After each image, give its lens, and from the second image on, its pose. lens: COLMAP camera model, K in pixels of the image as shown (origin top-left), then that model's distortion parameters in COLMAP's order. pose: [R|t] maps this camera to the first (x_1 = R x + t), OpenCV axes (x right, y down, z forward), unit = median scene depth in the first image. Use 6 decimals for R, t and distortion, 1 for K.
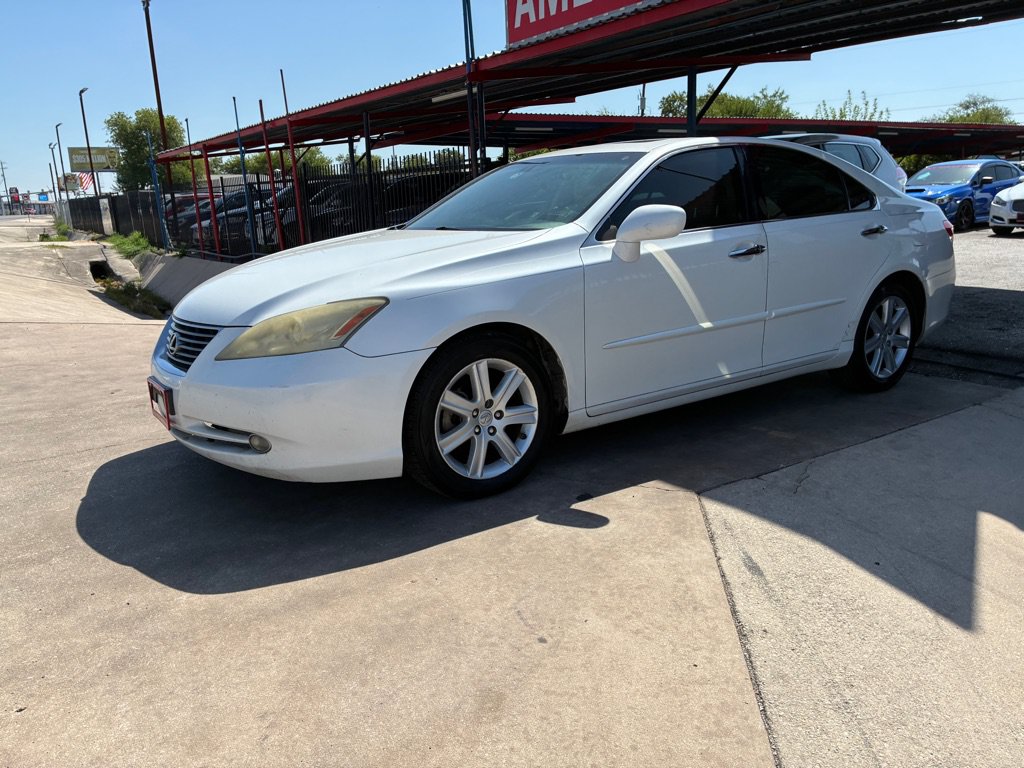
lens RADIAL K [[779.5, 0, 502.1], [0, 779.5, 389.2], [0, 0, 1]] dist [0.045951, -0.057735]
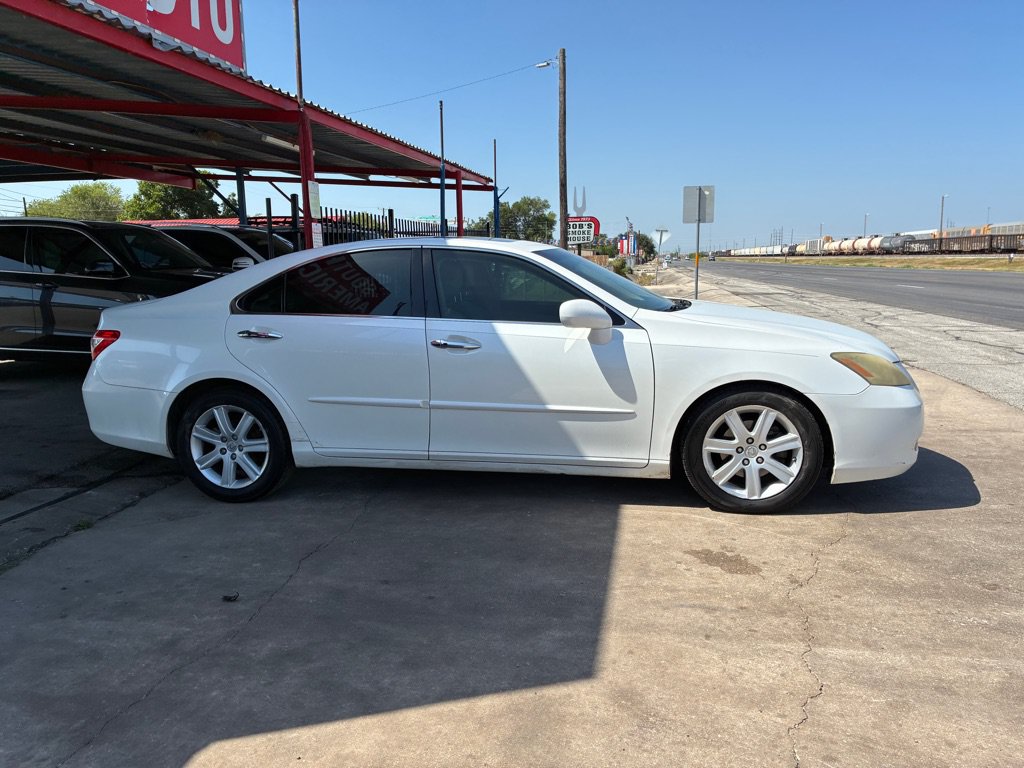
lens RADIAL K [[779.5, 0, 512.7], [0, 779.5, 375.6], [0, 0, 1]] dist [0.045951, -0.057735]
pose [[-0.708289, -0.062184, 0.703178, -0.939864], [0.202223, 0.936492, 0.286510, -0.607244], [-0.676337, 0.345131, -0.650732, 2.437435]]
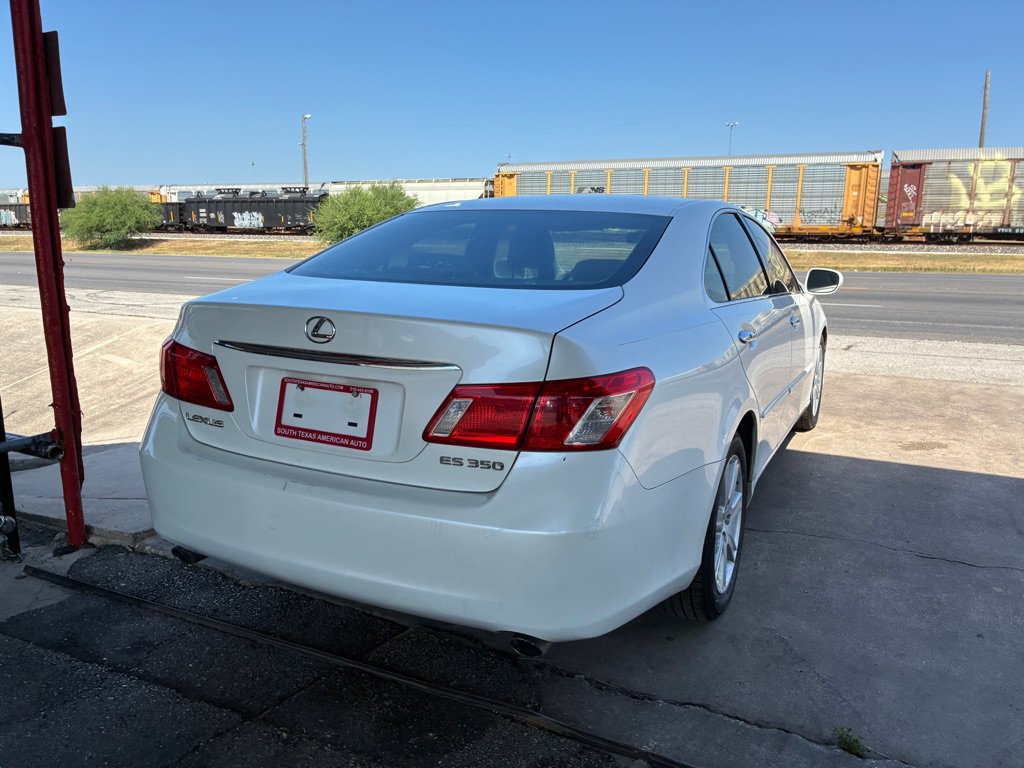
lens RADIAL K [[779.5, 0, 521.6], [0, 779.5, 375.0], [0, 0, 1]] dist [0.045951, -0.057735]
pose [[-0.871564, 0.104013, -0.479121, 0.989785], [-0.103215, 0.916410, 0.386703, -0.649608], [0.479294, 0.386489, -0.787975, 2.420664]]
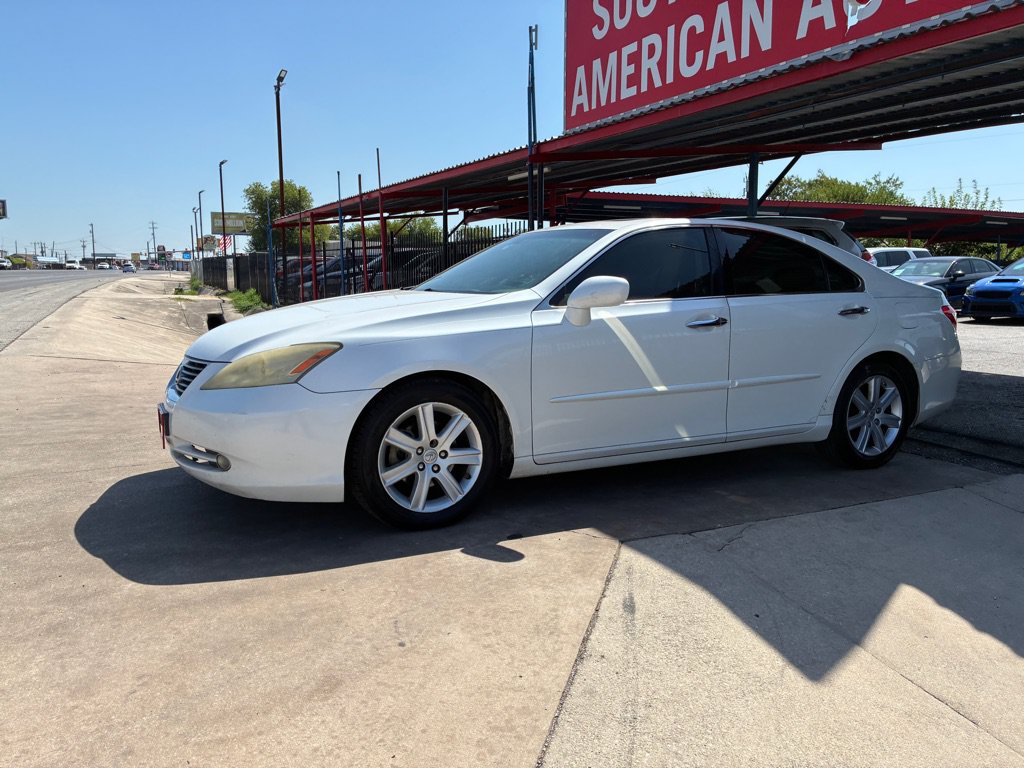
lens RADIAL K [[779.5, 0, 504.8], [0, 779.5, 364.6], [0, 0, 1]] dist [0.045951, -0.057735]
pose [[0.990196, 0.054308, -0.128695, 0.211509], [-0.069229, 0.991013, -0.114454, 0.026199], [0.121323, 0.122241, 0.985057, -0.094352]]
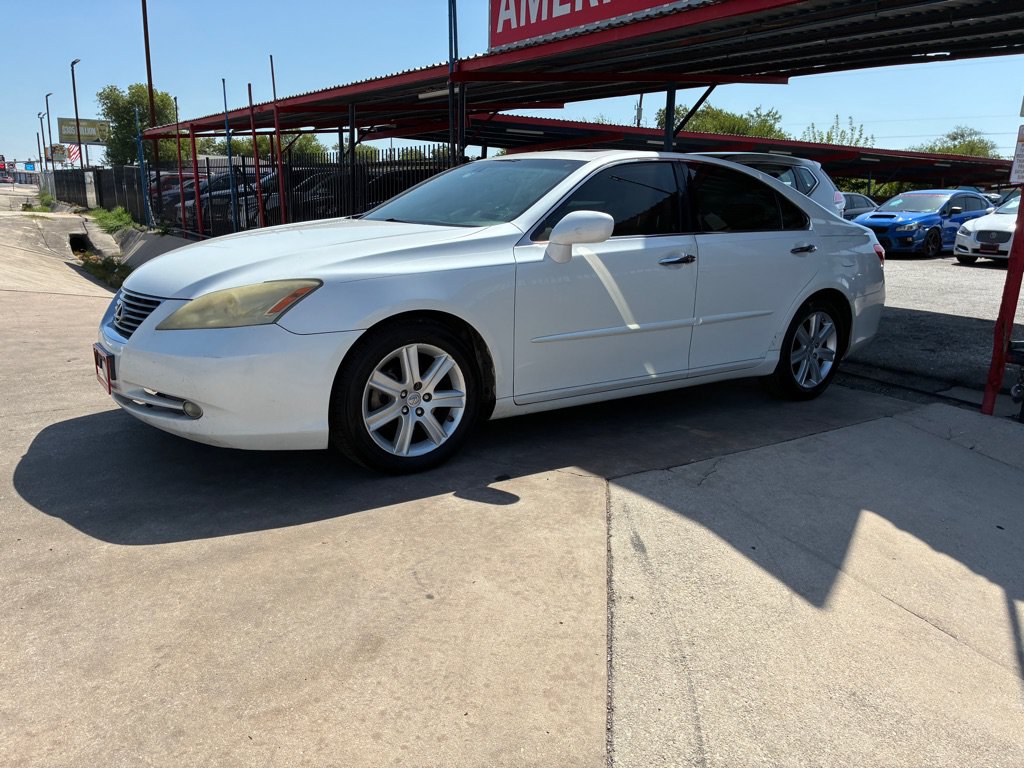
lens RADIAL K [[779.5, 0, 518.9], [0, 779.5, 384.5], [0, 0, 1]] dist [0.045951, -0.057735]
pose [[0.997648, 0.056061, 0.039451, 0.076084], [-0.055815, 0.998414, -0.007311, 0.015881], [-0.039798, 0.005092, 0.999195, -0.068726]]
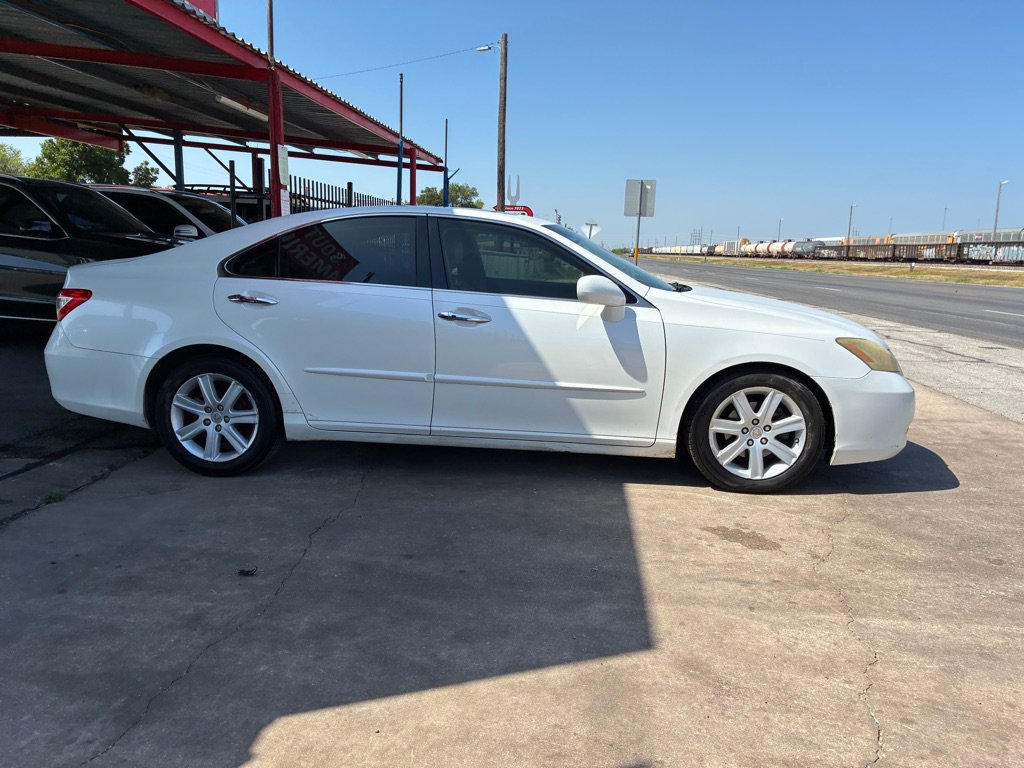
lens RADIAL K [[779.5, 0, 520.1], [0, 779.5, 383.7], [0, 0, 1]] dist [0.045951, -0.057735]
pose [[-0.779347, -0.098929, 0.618733, -0.819131], [0.141338, 0.934254, 0.327404, -0.602748], [-0.610444, 0.342612, -0.714126, 2.522191]]
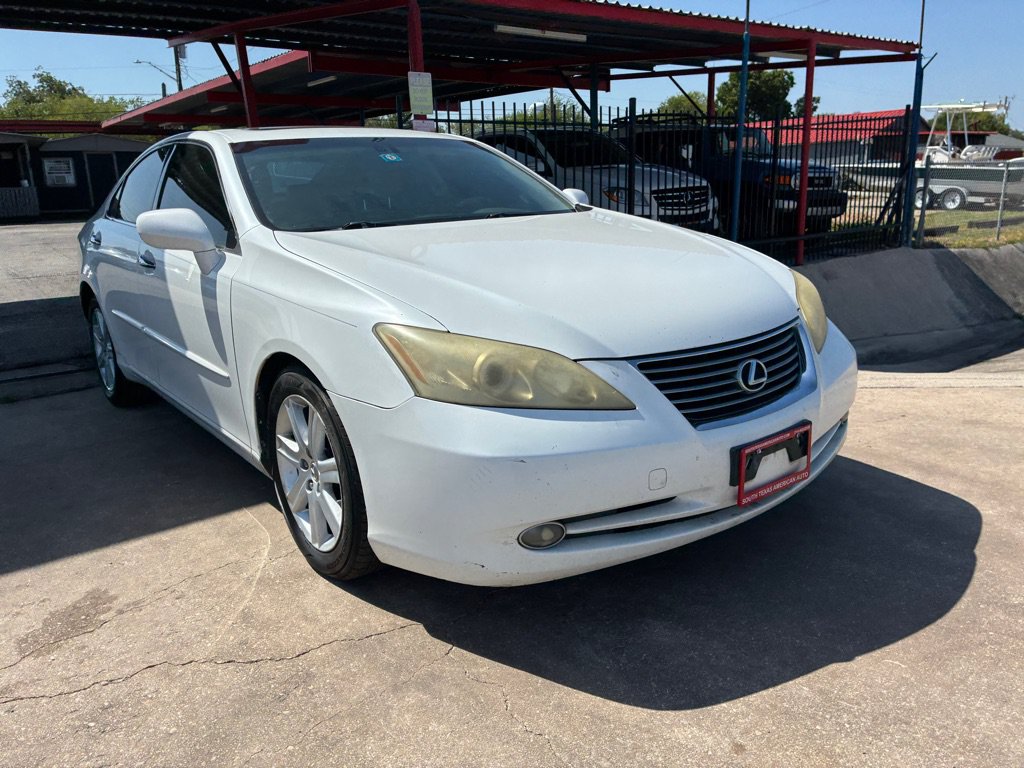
lens RADIAL K [[779.5, 0, 518.7], [0, 779.5, 377.8], [0, 0, 1]] dist [0.045951, -0.057735]
pose [[-0.068441, -0.214070, 0.974418, -1.067382], [0.265261, 0.937647, 0.224623, -0.262400], [-0.961745, 0.273848, -0.007389, 1.207570]]
